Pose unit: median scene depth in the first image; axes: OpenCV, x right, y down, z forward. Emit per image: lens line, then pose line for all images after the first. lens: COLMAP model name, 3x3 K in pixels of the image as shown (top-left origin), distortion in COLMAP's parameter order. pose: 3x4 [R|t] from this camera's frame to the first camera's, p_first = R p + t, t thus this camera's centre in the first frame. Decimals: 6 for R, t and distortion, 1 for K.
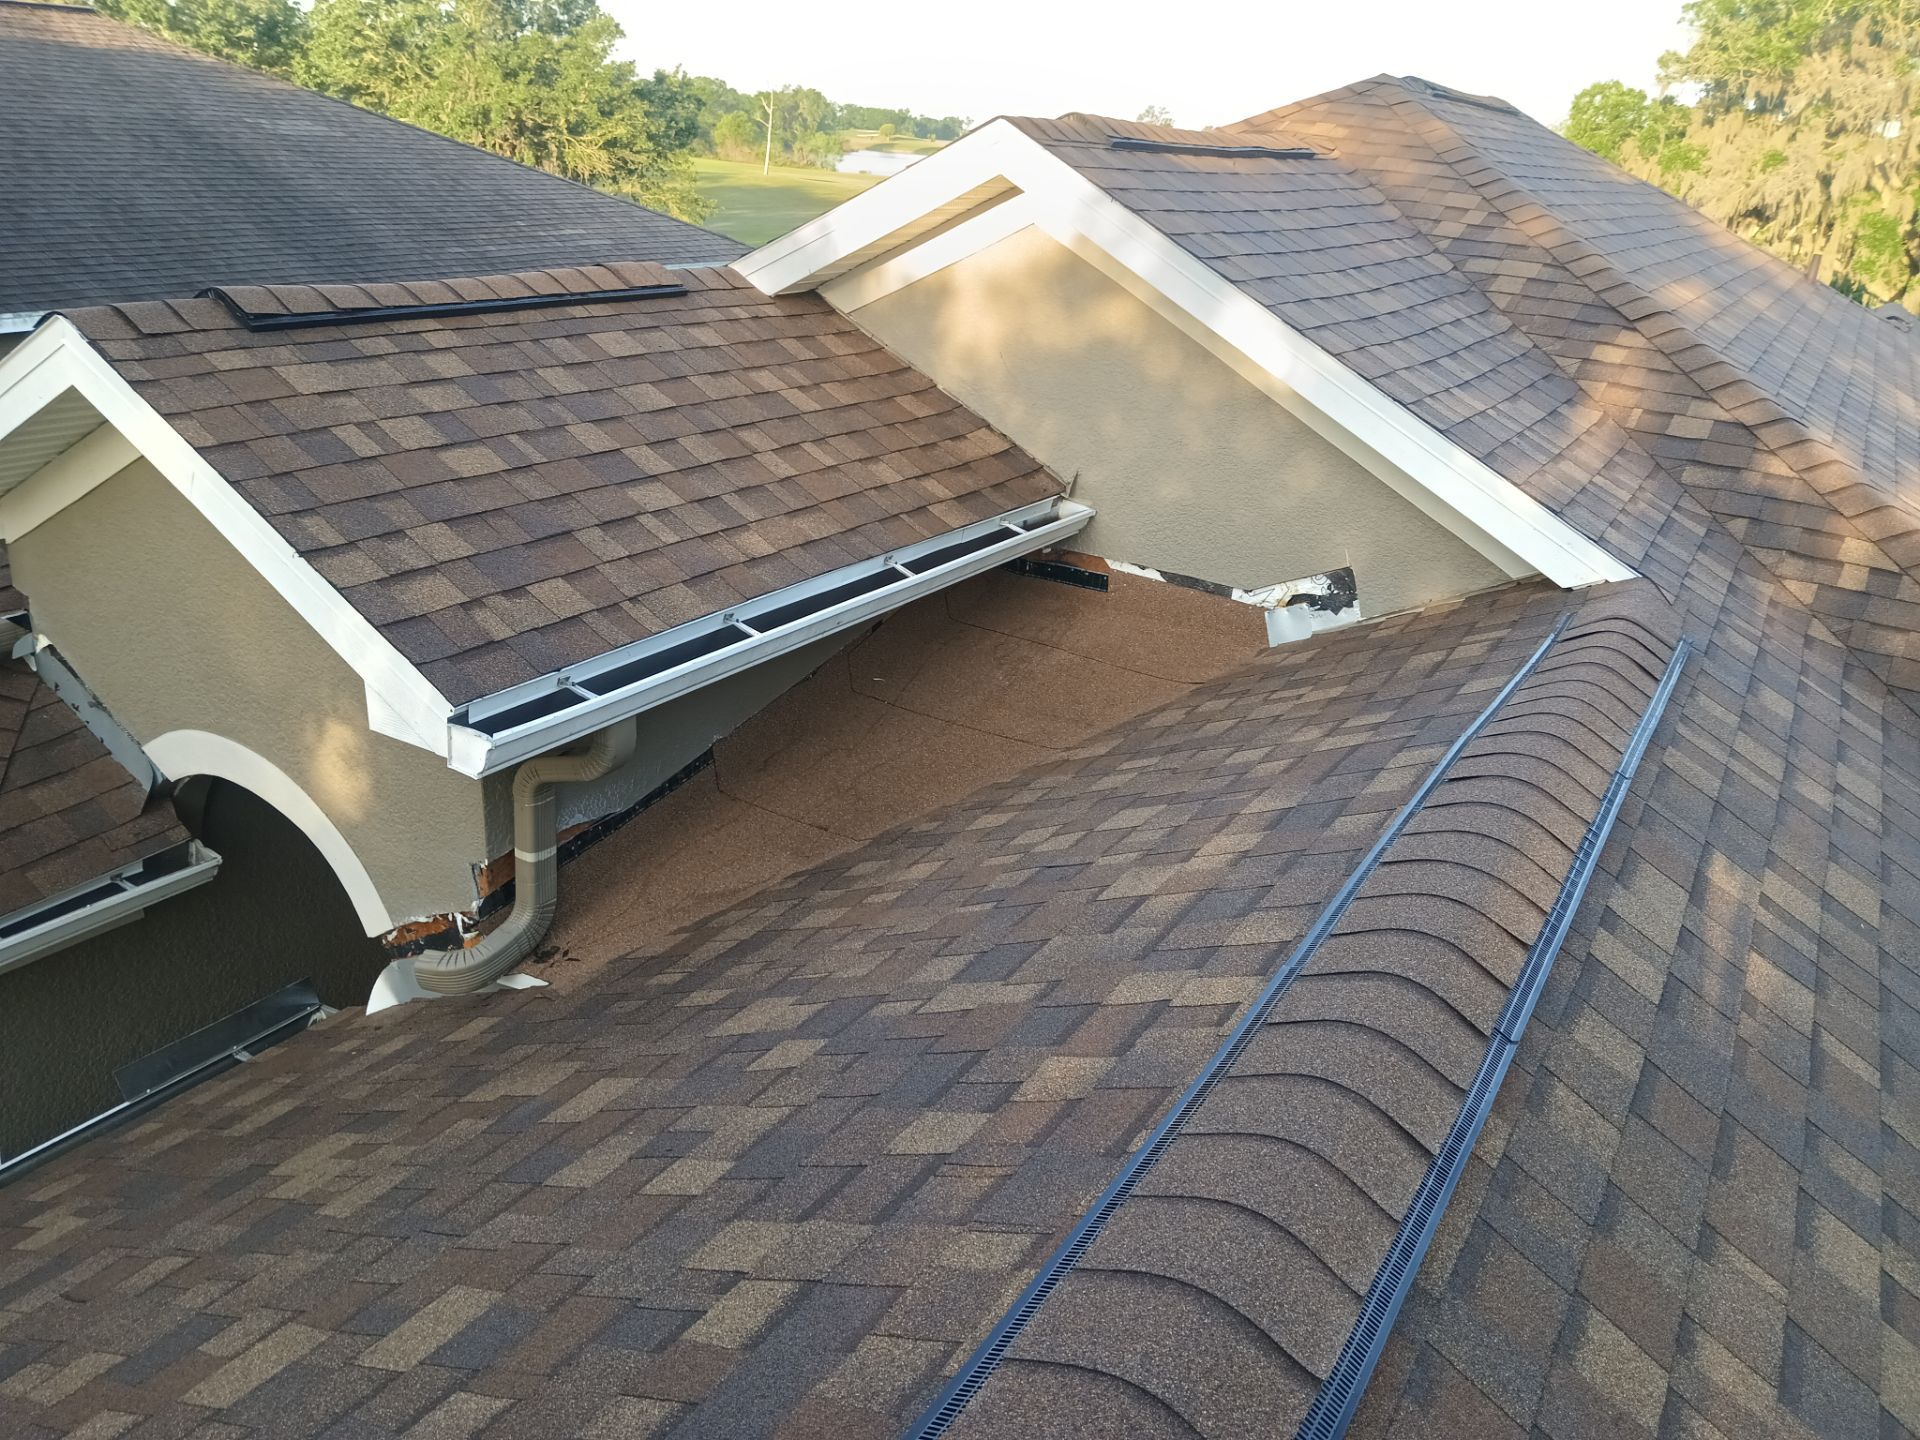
lens RADIAL K [[1442.2, 0, 966.2], [0, 1442.2, 715.4], [0, 0, 1]] dist [0.051652, -0.095018]
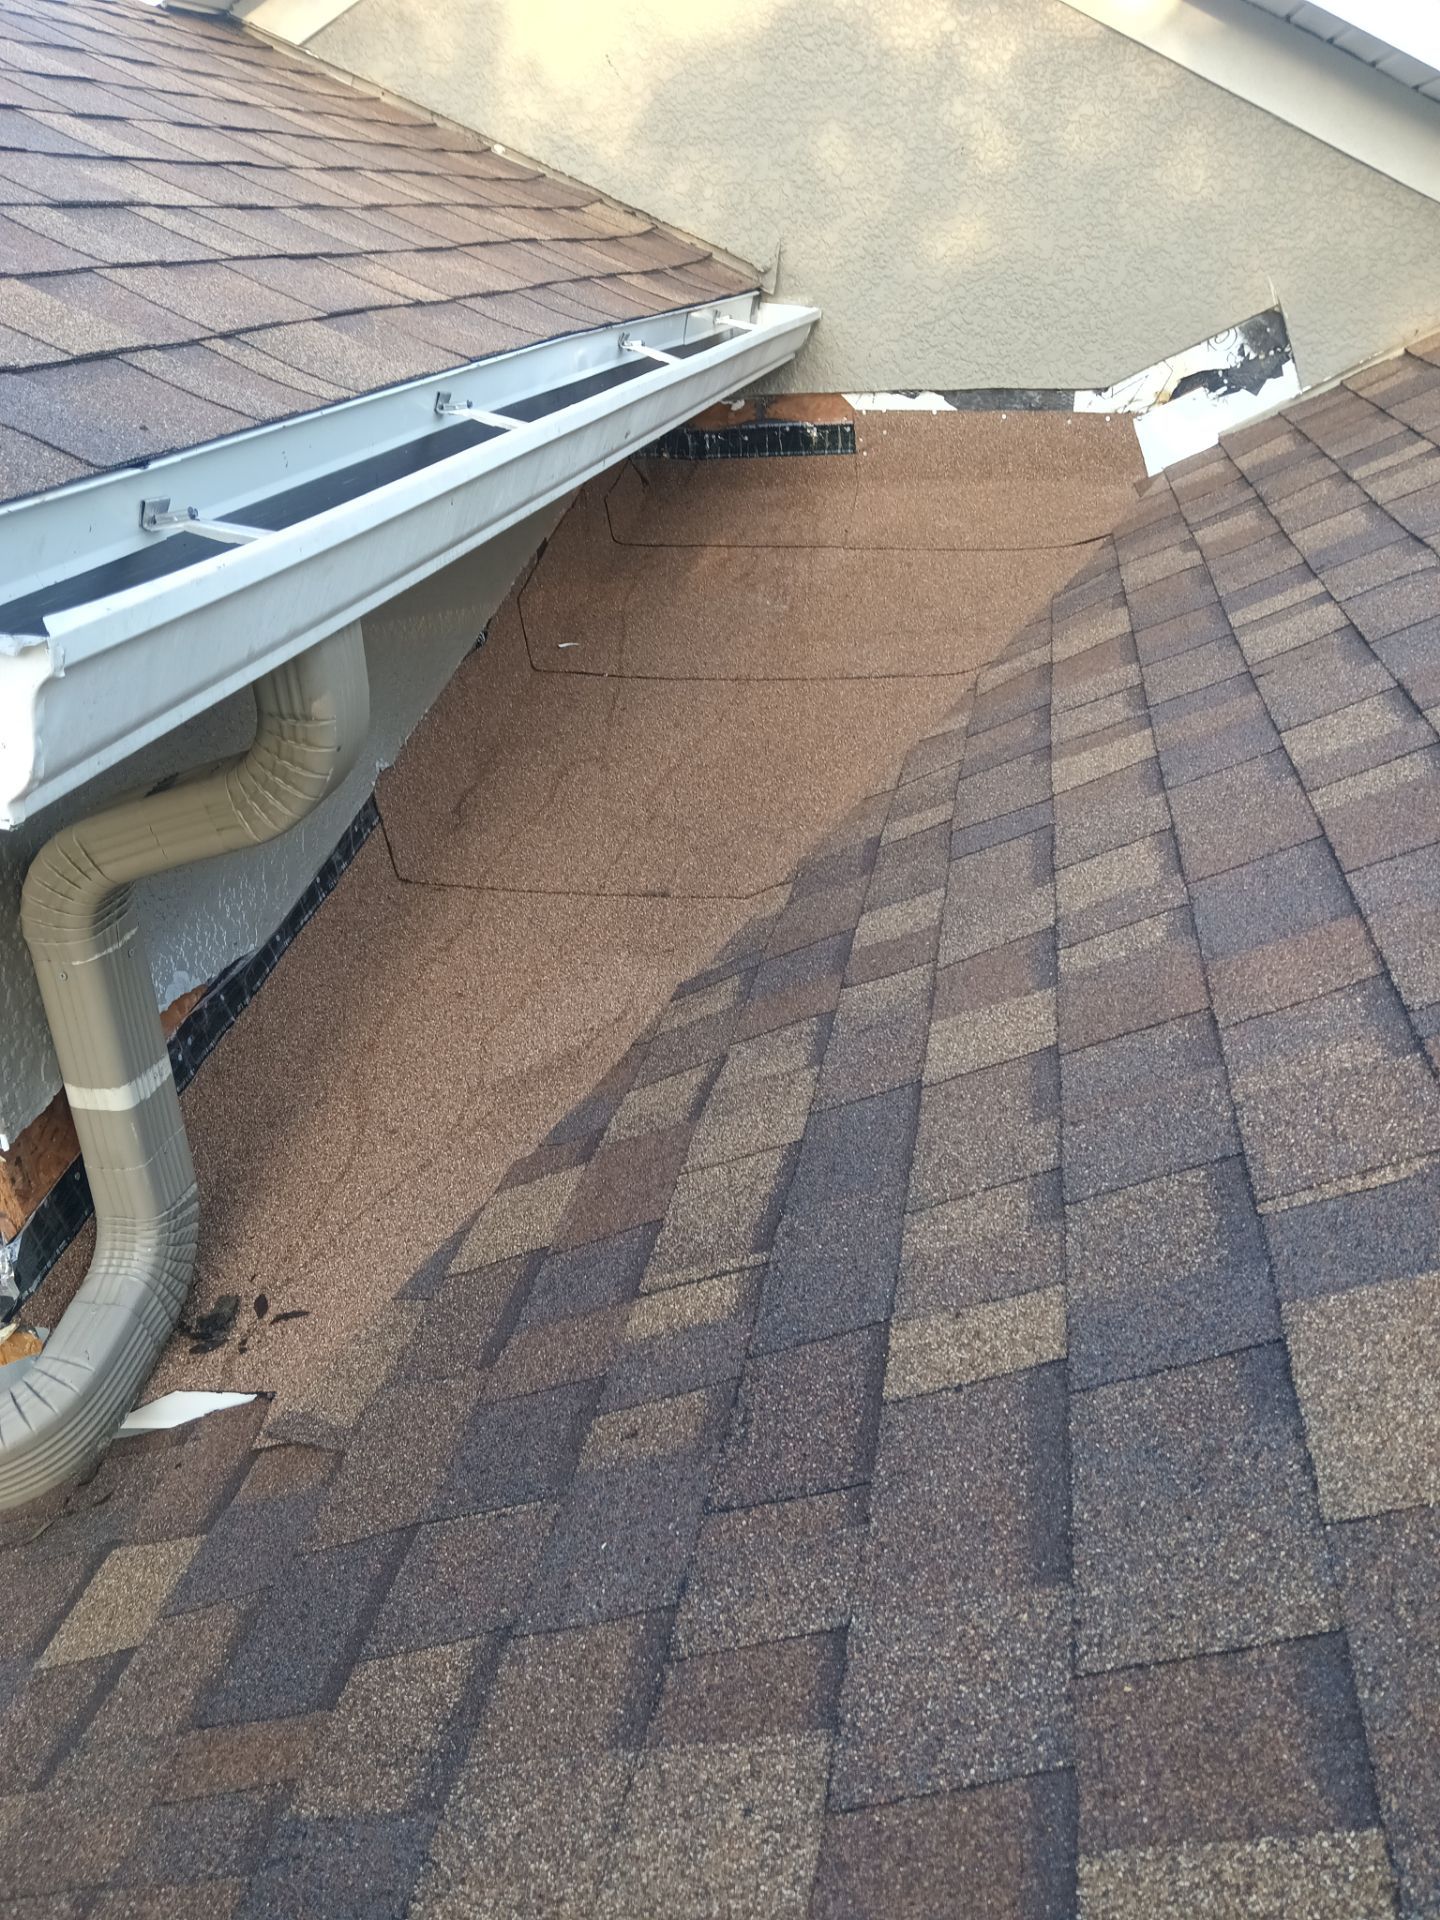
lens RADIAL K [[1442.2, 0, 711.3], [0, 1442.2, 966.1], [0, 0, 1]] dist [0.051652, -0.095018]
pose [[0.932965, -0.249233, 0.259731, -0.215749], [0.225572, 0.967086, 0.117733, 0.048336], [-0.280525, -0.051253, 0.958477, 0.523114]]
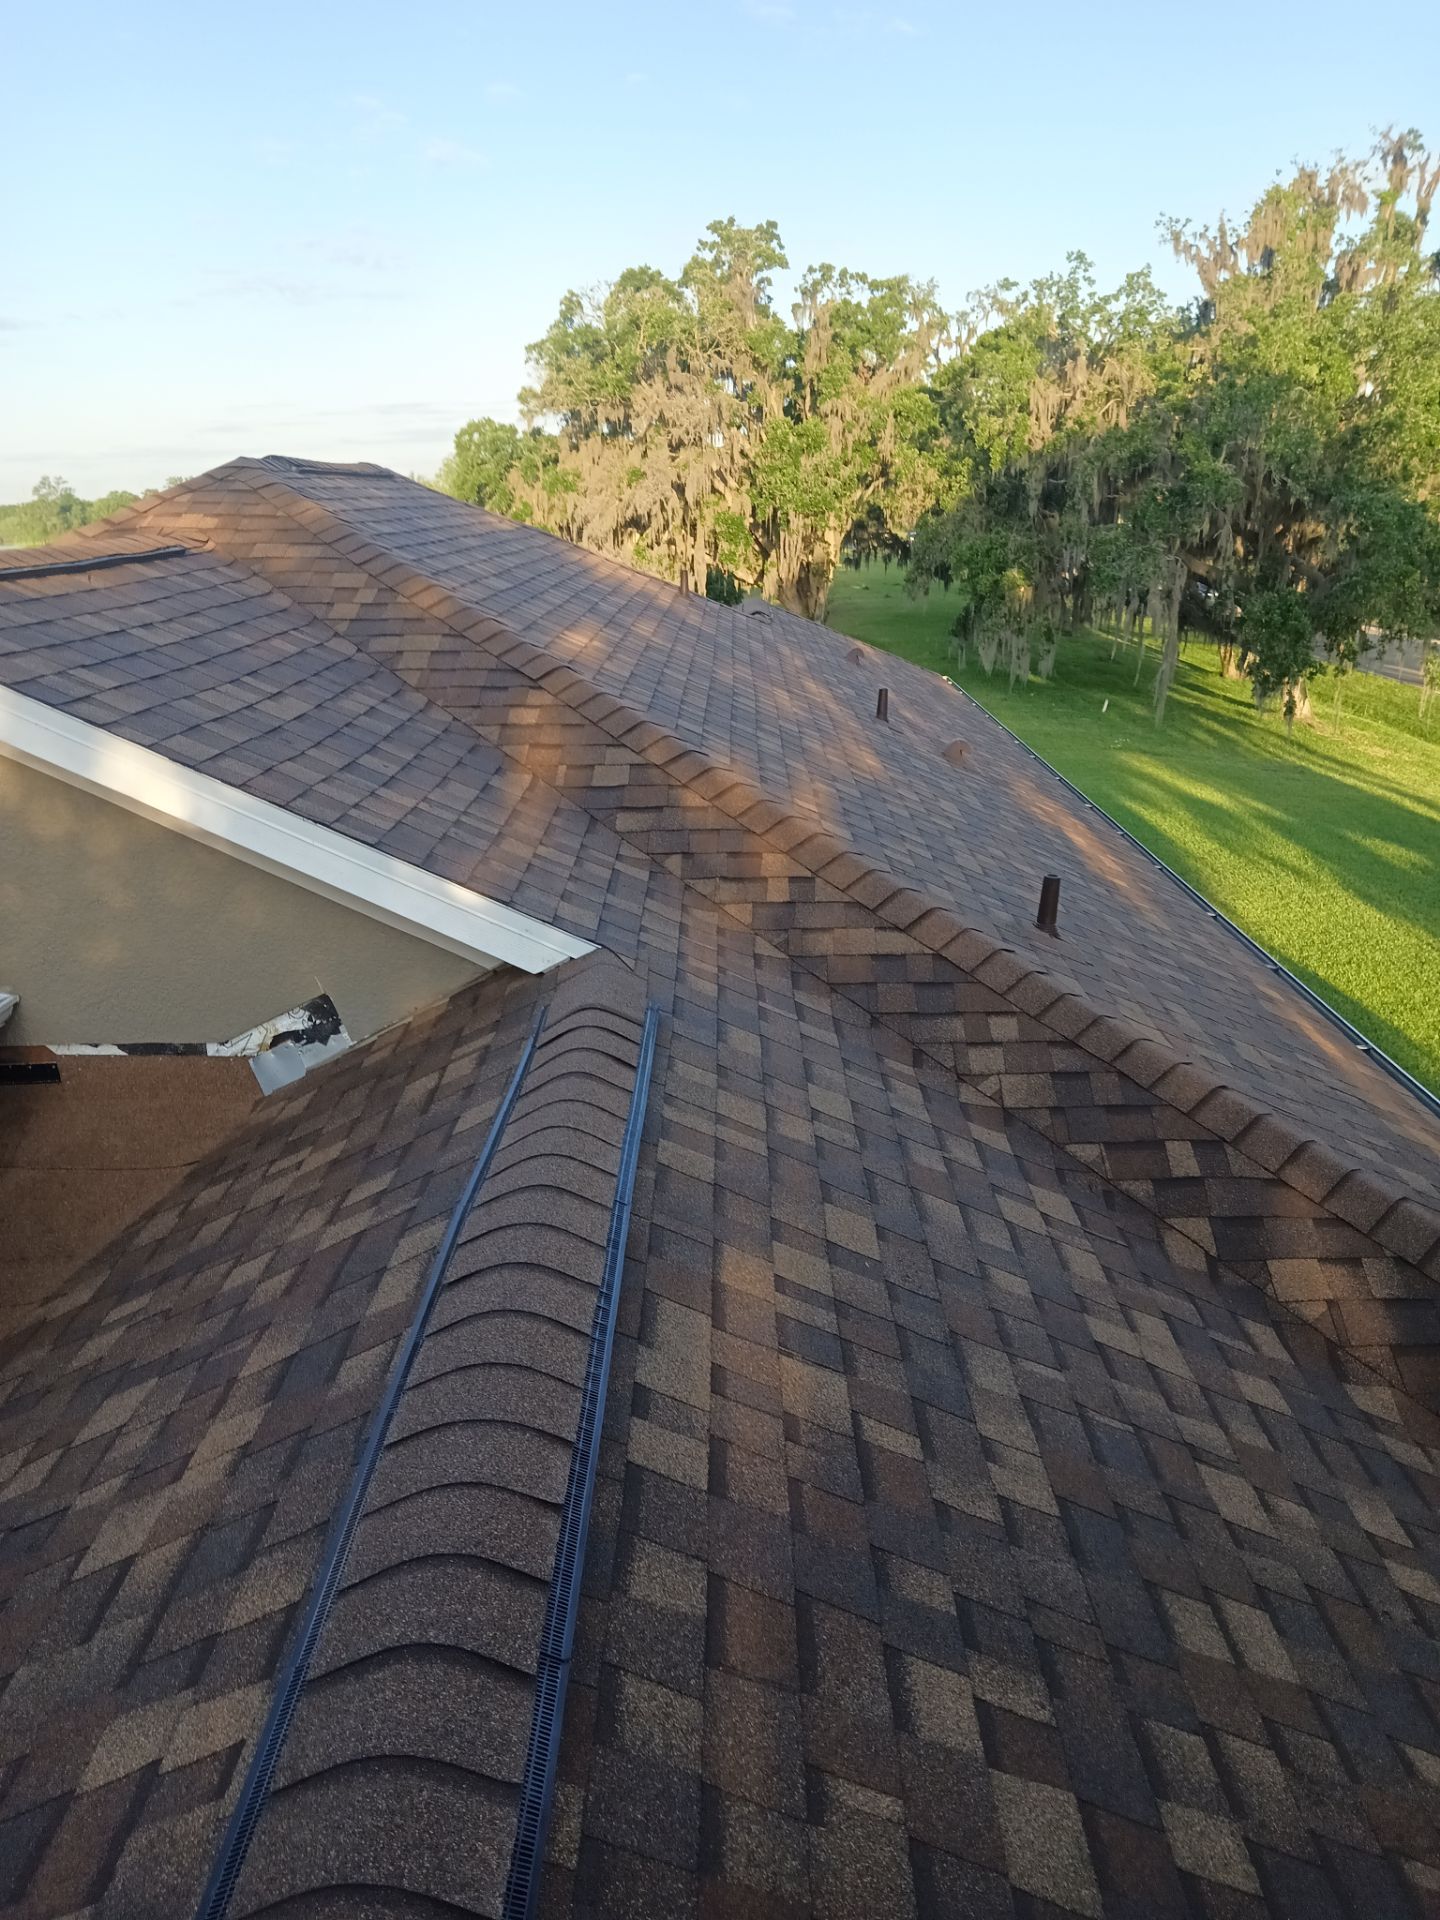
lens RADIAL K [[1442.2, 0, 718.2], [0, 1442.2, 968.8], [0, 0, 1]] dist [0.051652, -0.095018]
pose [[0.856282, -0.243634, 0.455438, 0.069524], [0.270475, 0.962705, 0.006466, -0.062761], [-0.440028, 0.117648, 0.890244, 0.064223]]
